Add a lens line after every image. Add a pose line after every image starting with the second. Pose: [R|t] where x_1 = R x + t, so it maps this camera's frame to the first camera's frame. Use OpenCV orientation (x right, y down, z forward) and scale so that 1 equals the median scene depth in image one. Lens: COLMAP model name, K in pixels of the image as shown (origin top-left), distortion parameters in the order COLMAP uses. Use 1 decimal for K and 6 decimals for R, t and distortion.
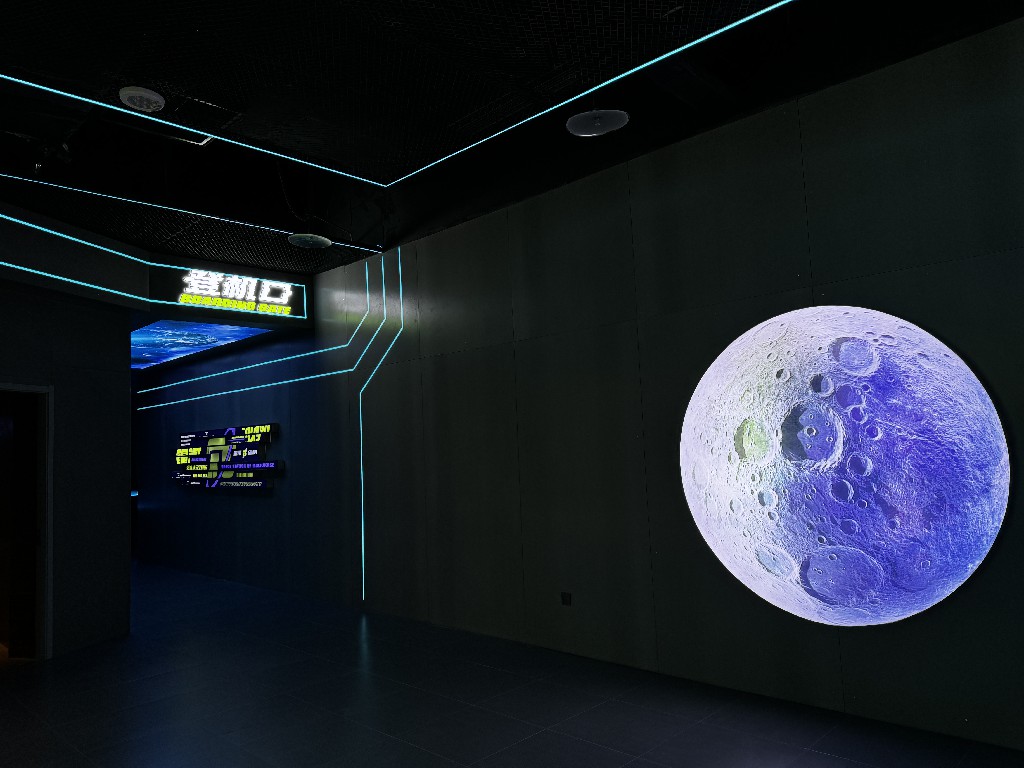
lens RADIAL K [[720.4, 0, 510.9], [0, 720.4, 385.2], [0, 0, 1]] dist [-0.002268, -0.000025]
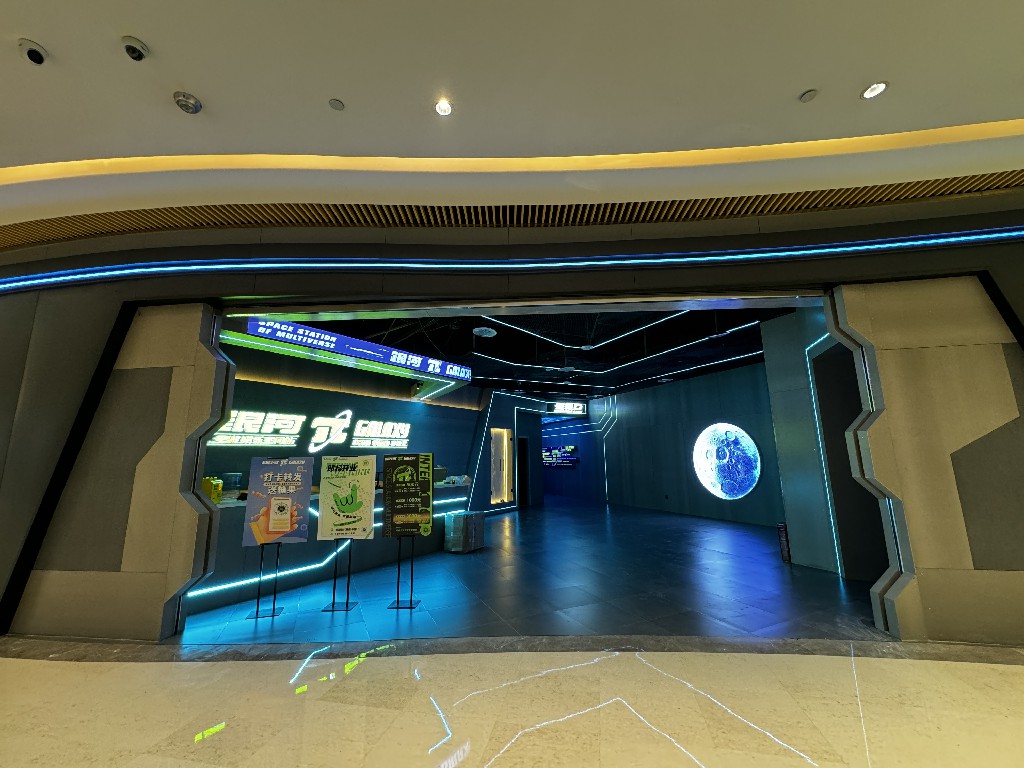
lens RADIAL K [[411.5, 0, 511.9], [0, 411.5, 385.2], [0, 0, 1]] dist [-0.000320, 0.000010]
pose [[0.933192, -0.032306, -0.357924, 0.086751], [0.003576, 0.996737, -0.080640, -0.083107], [0.359361, 0.073973, 0.930262, -1.006256]]
